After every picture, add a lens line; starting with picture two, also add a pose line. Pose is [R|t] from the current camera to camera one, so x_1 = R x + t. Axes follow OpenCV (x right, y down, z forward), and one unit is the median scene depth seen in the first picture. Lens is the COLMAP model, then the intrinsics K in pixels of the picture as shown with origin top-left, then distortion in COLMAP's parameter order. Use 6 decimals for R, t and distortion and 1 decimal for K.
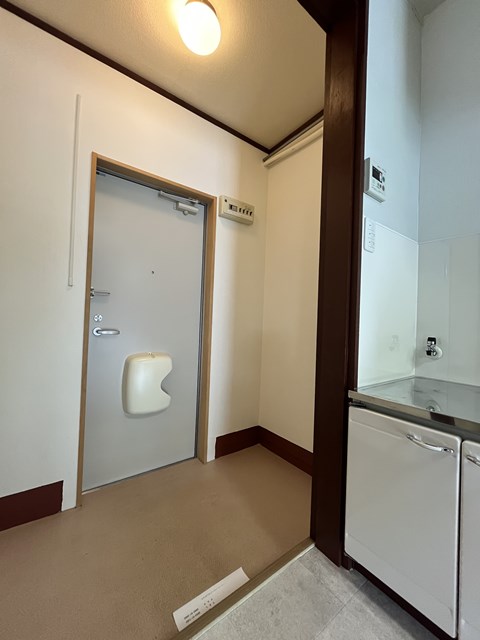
lens RADIAL K [[258.1, 0, 246.5], [0, 258.1, 317.5], [0, 0, 1]] dist [-0.003479, 0.000009]
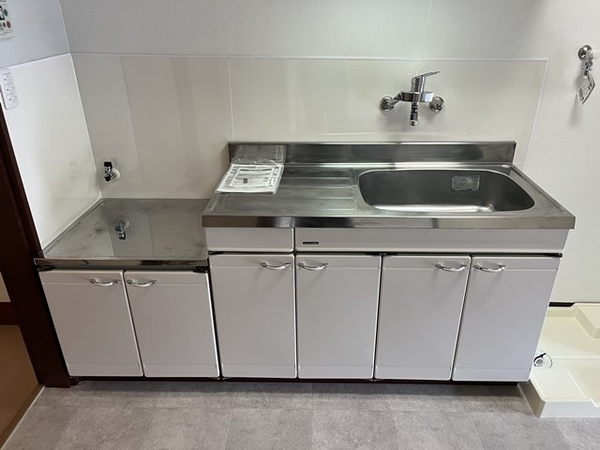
lens RADIAL K [[454.0, 0, 303.1], [0, 454.0, 226.3], [0, 0, 1]] dist [0.001037, -0.007529]
pose [[0.624366, -0.376671, 0.684314, -0.116706], [0.011524, 0.880401, 0.474090, -0.656216], [-0.781047, -0.288120, 0.554033, -0.776445]]
